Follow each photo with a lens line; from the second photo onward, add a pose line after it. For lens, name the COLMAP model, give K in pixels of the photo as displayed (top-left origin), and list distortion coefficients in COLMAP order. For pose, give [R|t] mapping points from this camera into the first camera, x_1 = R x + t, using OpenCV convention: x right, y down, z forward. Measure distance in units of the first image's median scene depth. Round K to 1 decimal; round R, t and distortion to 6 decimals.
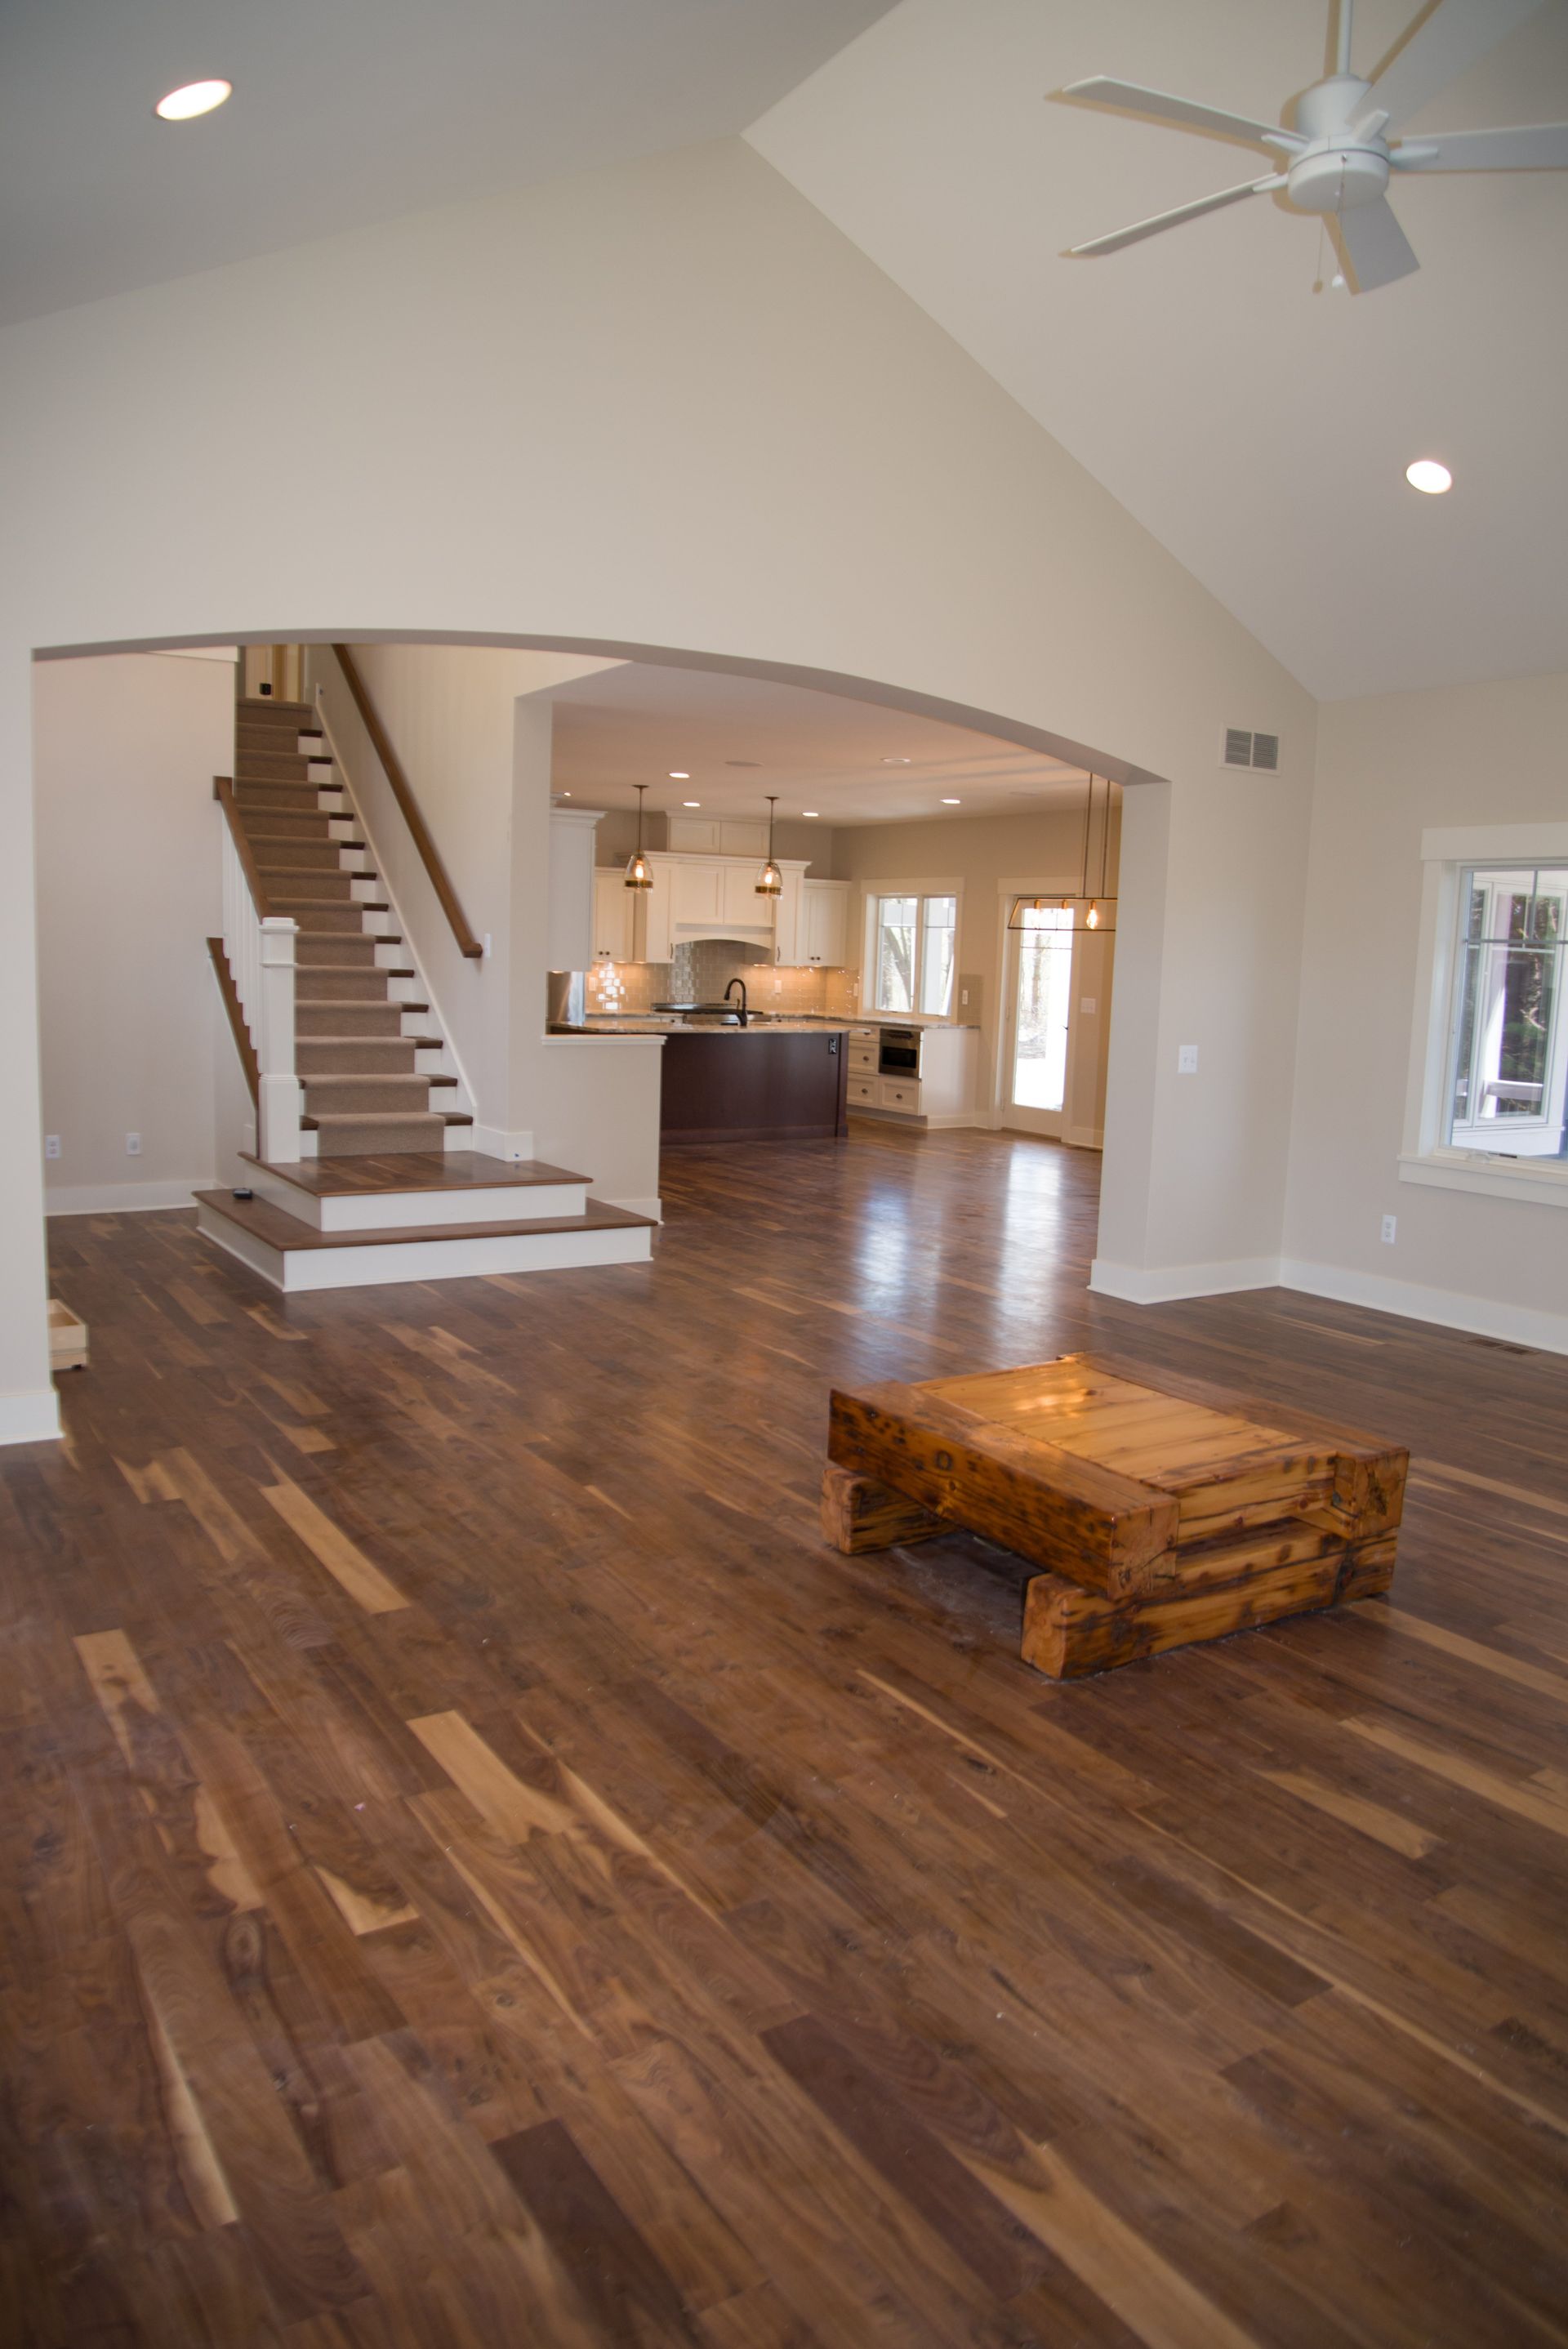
lens RADIAL K [[1616.2, 0, 784.0], [0, 1616.2, 1174.5], [0, 0, 1]] dist [-0.100245, 0.072332]
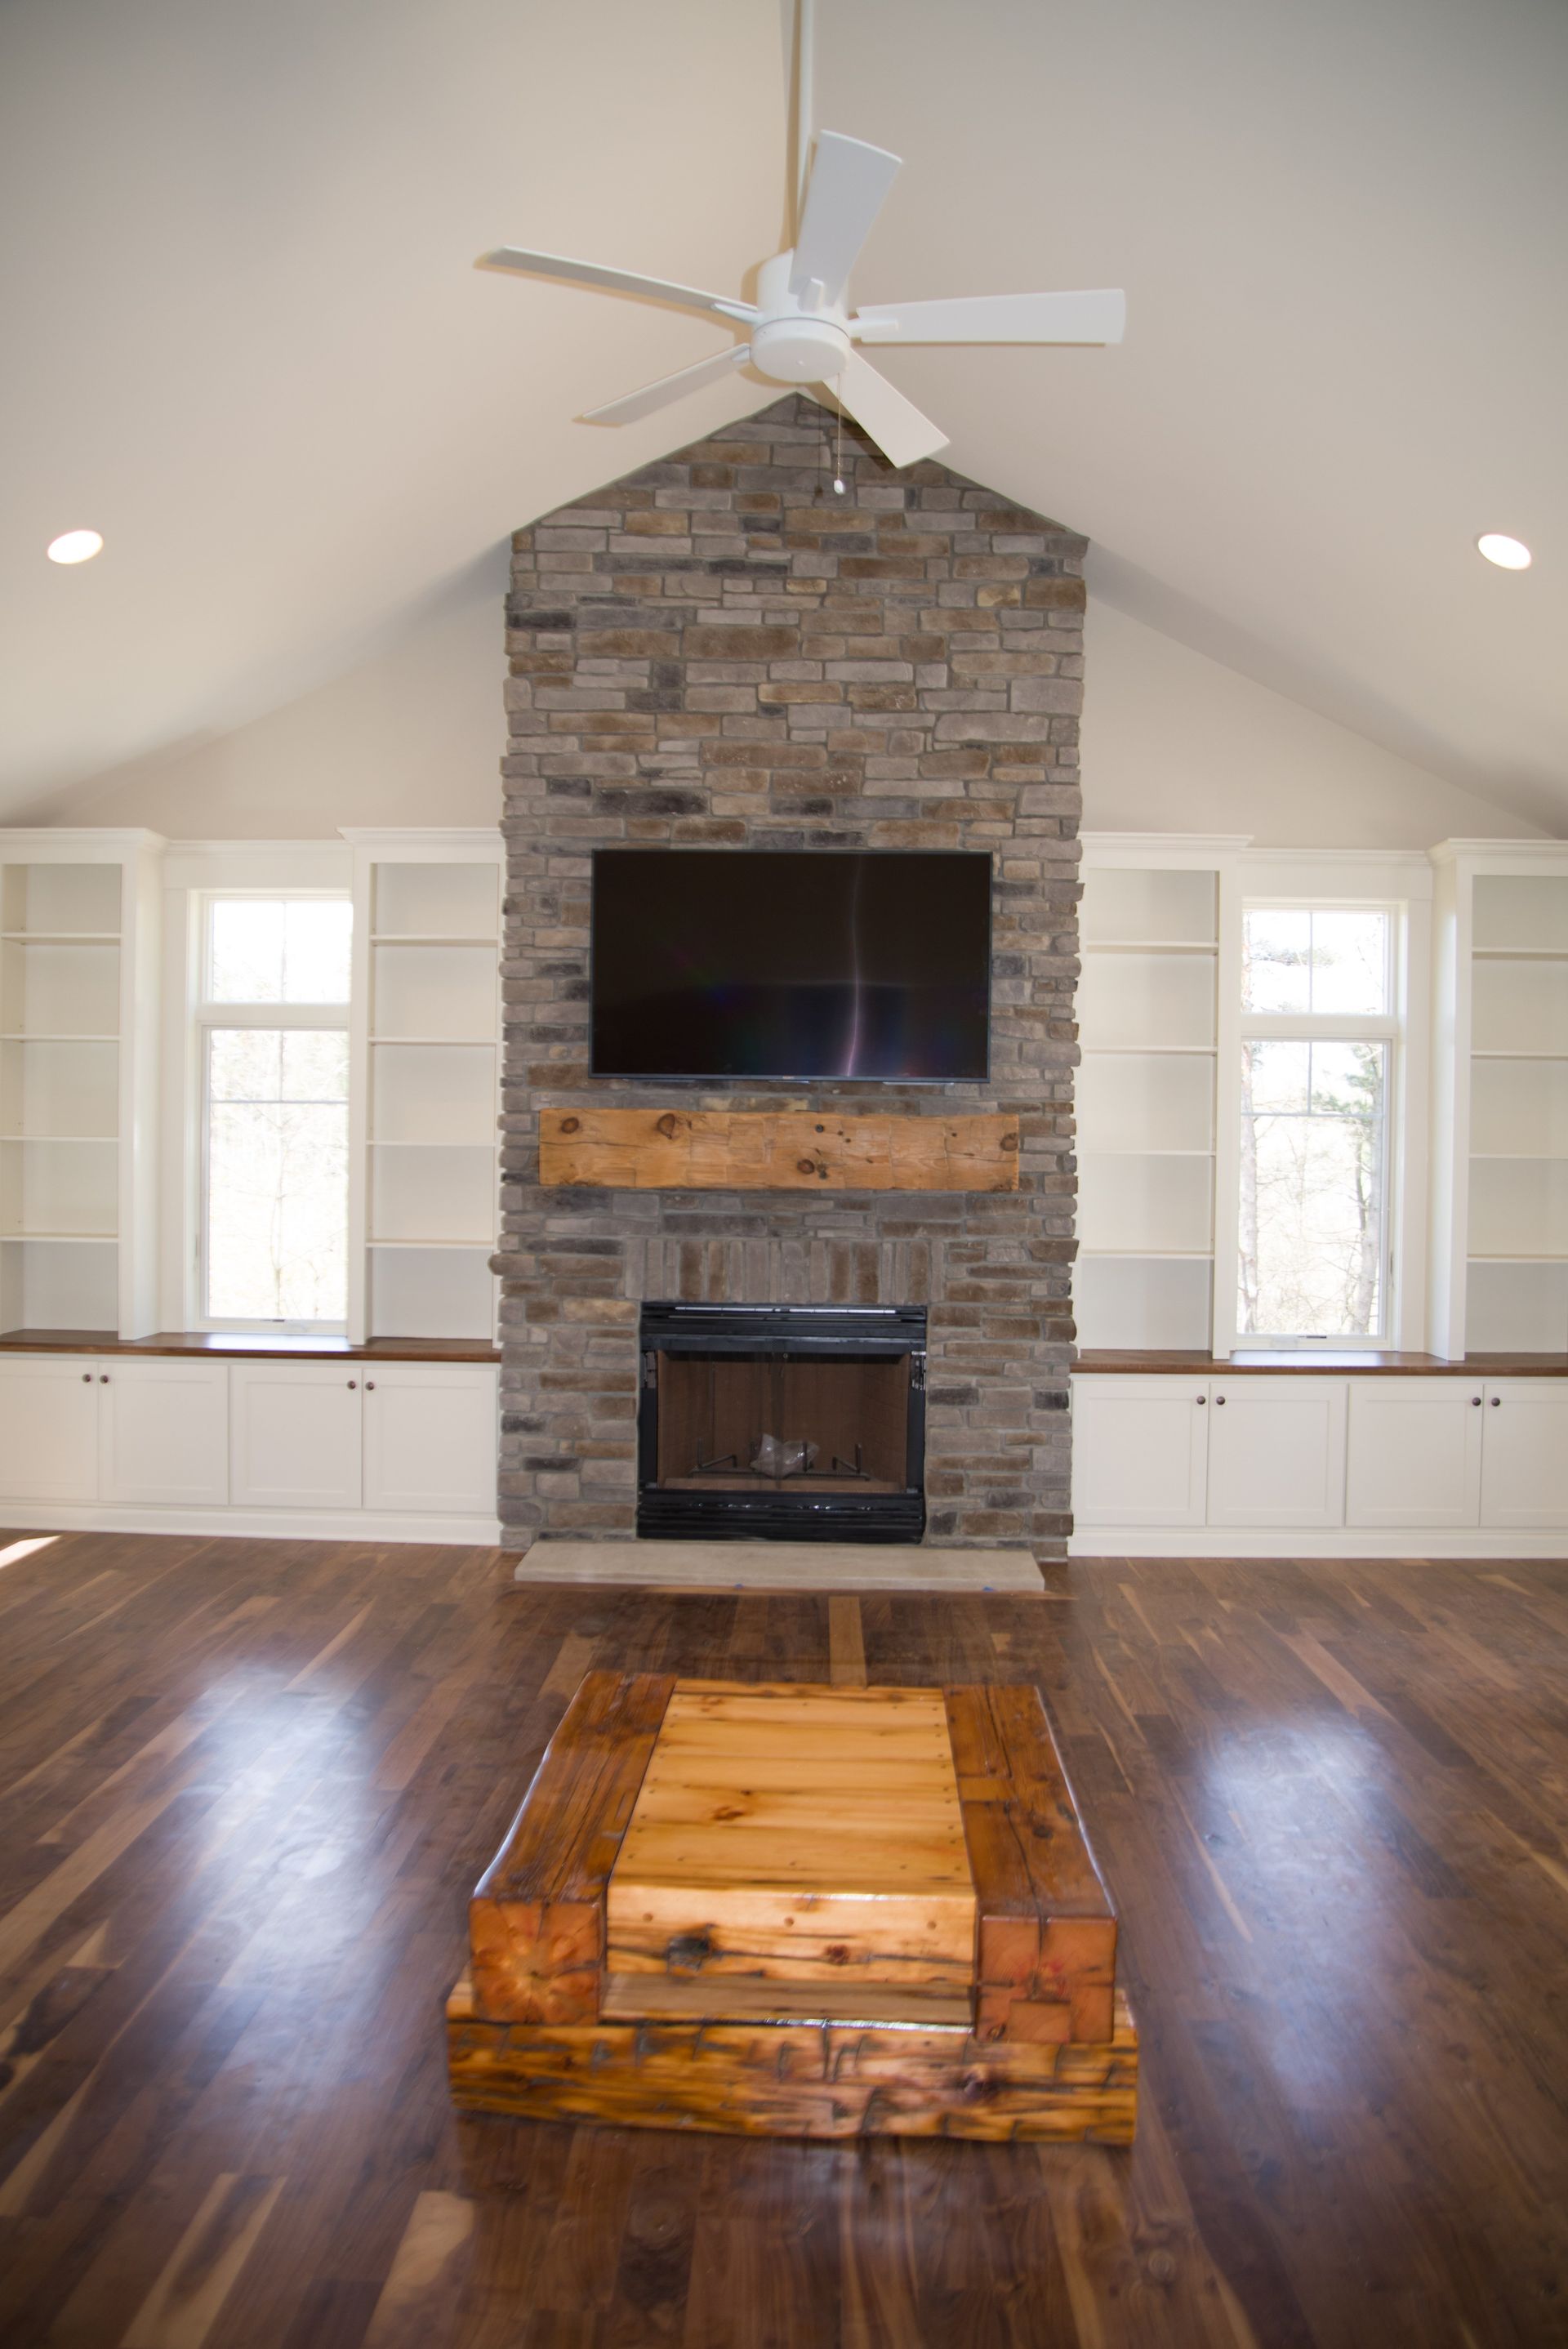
lens RADIAL K [[1616.2, 0, 784.0], [0, 1616.2, 1174.5], [0, 0, 1]] dist [-0.100245, 0.072332]
pose [[-0.836783, -0.048434, 0.545388, -0.135118], [0.032144, 0.990016, 0.137238, -0.172050], [-0.546590, 0.132370, -0.826872, 1.254920]]
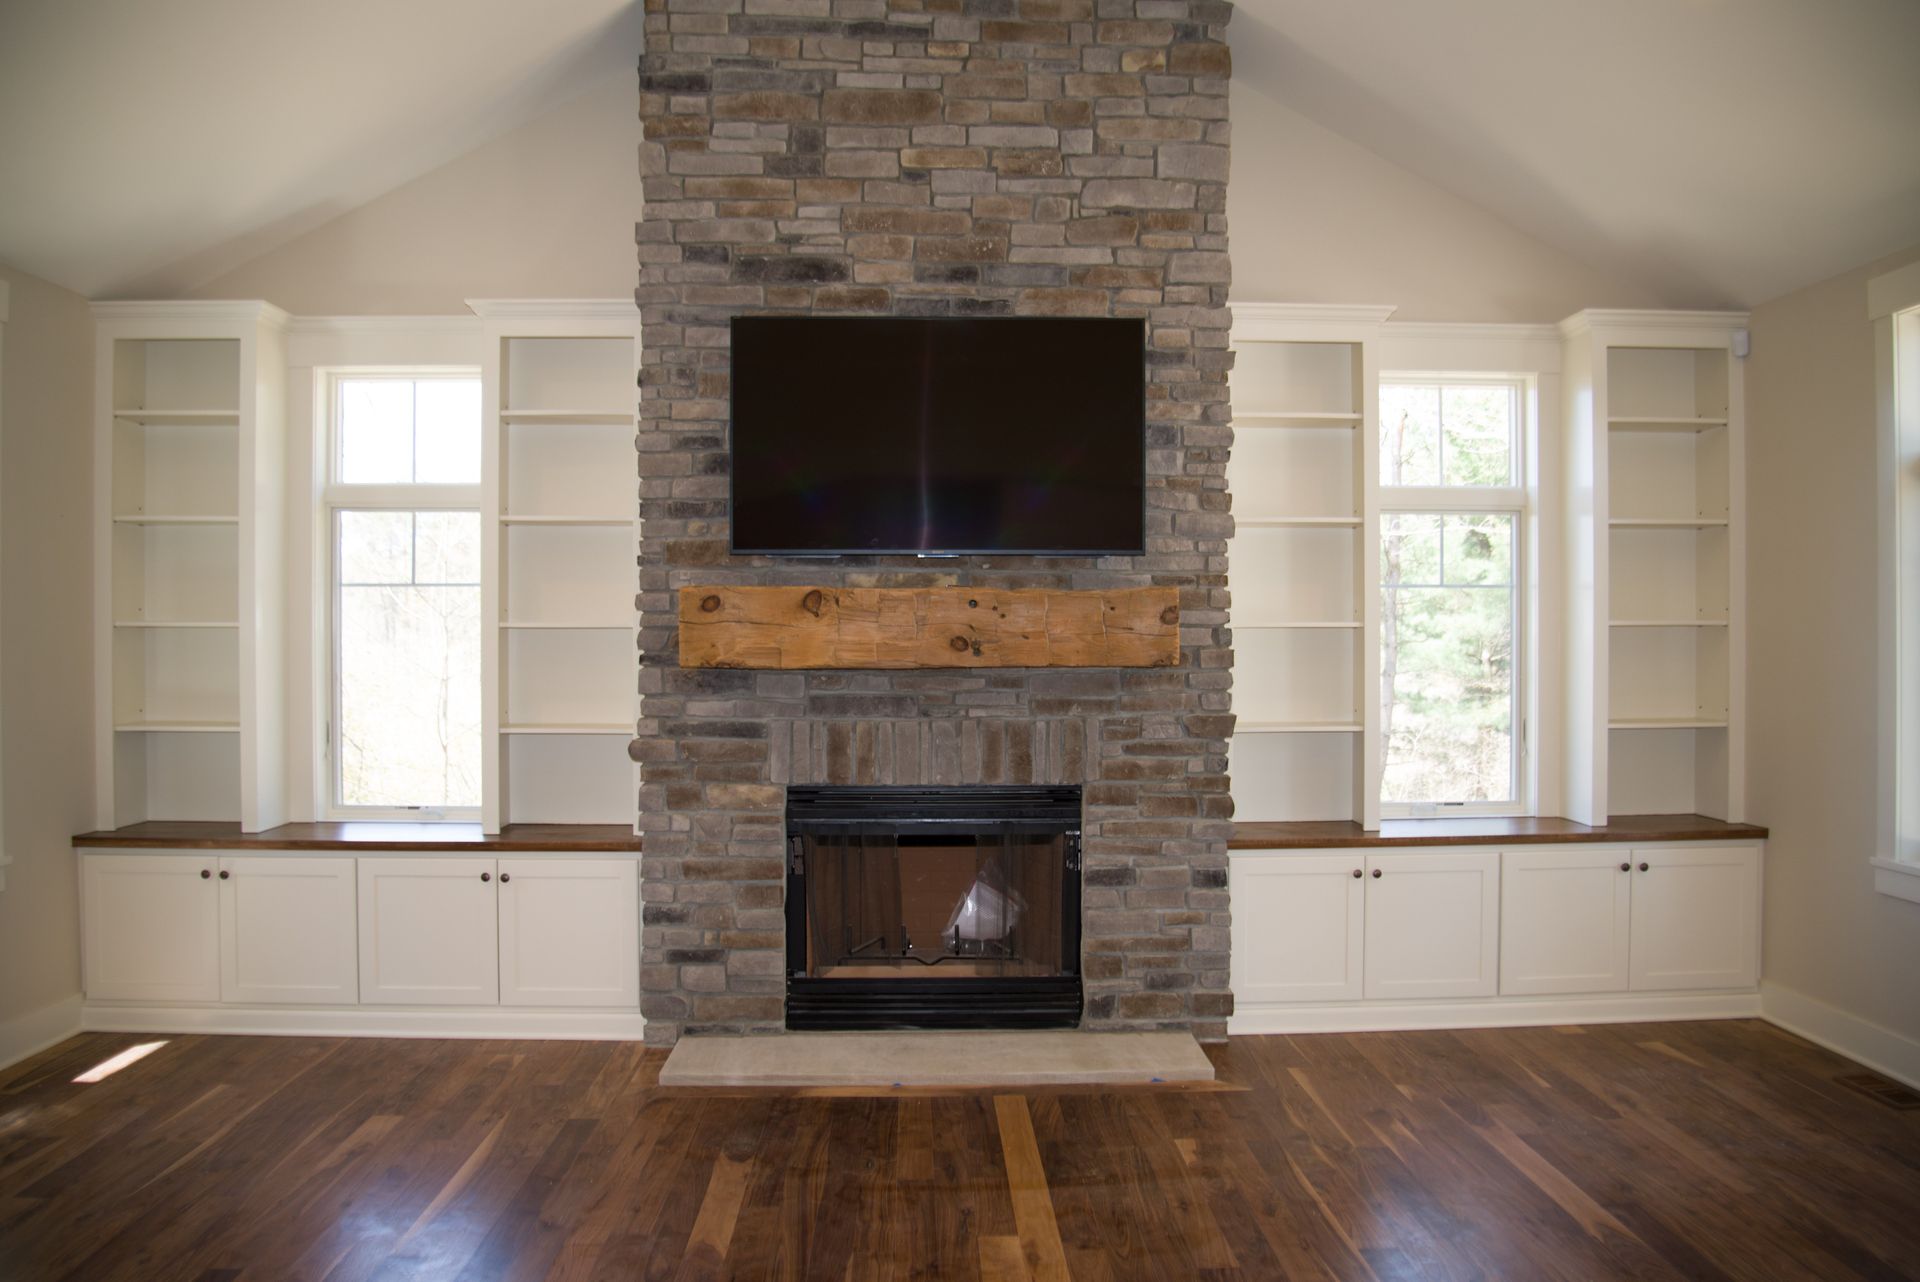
lens RADIAL K [[1321.1, 0, 960.0], [0, 1321.1, 641.0], [0, 0, 1]] dist [-0.100245, 0.072332]
pose [[-0.867506, -0.031831, 0.496407, -0.014933], [0.038514, 0.990656, 0.130830, -0.148014], [-0.495934, 0.132615, -0.858174, 1.119513]]
